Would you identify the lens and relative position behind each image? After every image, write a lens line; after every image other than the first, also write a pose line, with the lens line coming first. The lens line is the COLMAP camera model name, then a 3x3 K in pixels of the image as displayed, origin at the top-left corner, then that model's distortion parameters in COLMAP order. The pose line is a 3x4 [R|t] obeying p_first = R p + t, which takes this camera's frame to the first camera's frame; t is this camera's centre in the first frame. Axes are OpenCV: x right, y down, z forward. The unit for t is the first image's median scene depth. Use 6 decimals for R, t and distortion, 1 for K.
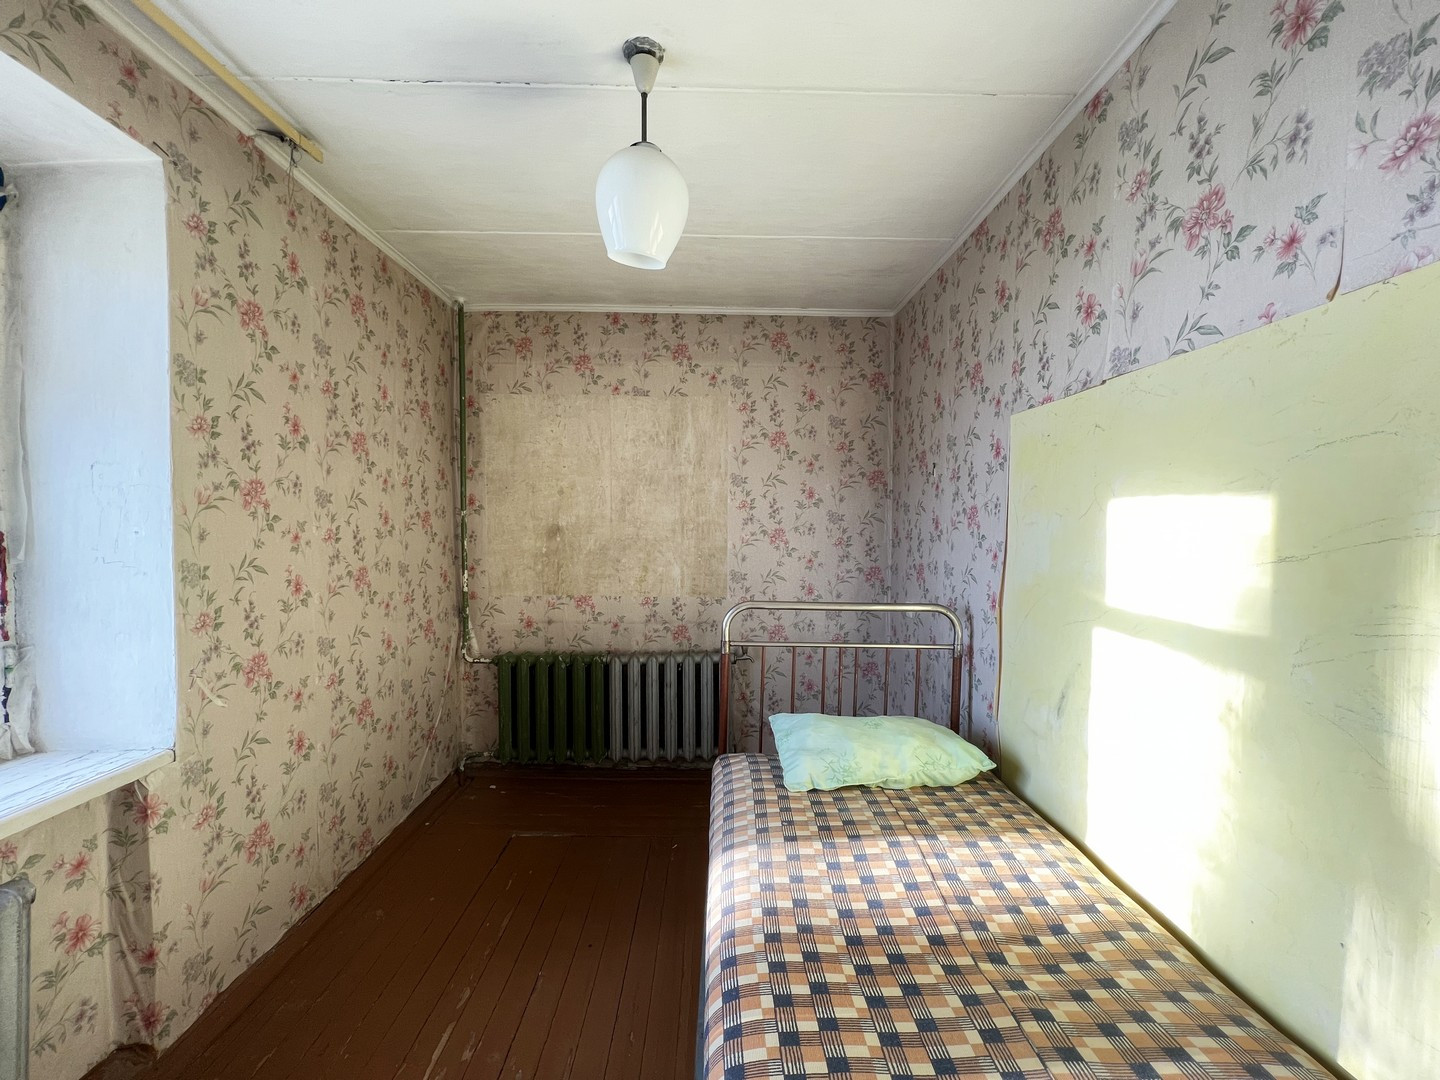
lens RADIAL K [[573.9, 0, 718.6], [0, 573.9, 543.2], [0, 0, 1]] dist [-0.001796, -0.000064]
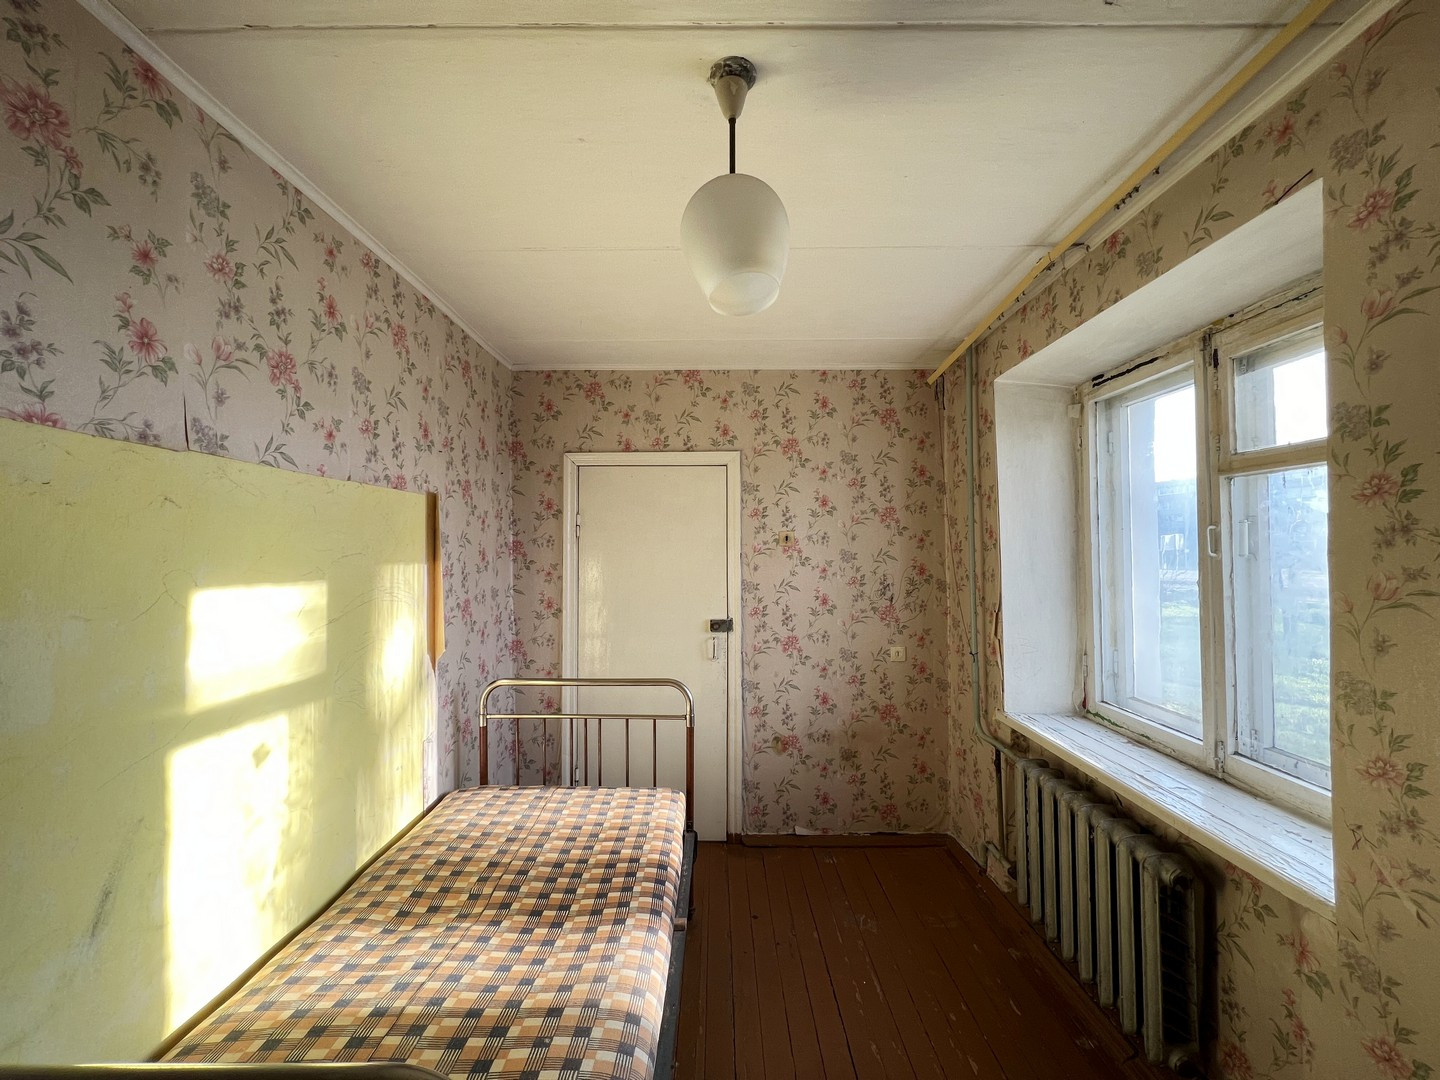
lens RADIAL K [[582.4, 0, 721.3], [0, 582.4, 540.1], [0, 0, 1]] dist [-0.000081, -0.000121]
pose [[-0.999997, -0.000520, 0.002491, -0.127140], [-0.000472, 0.999815, 0.019207, -0.188314], [-0.002501, 0.019205, -0.999812, 2.084312]]
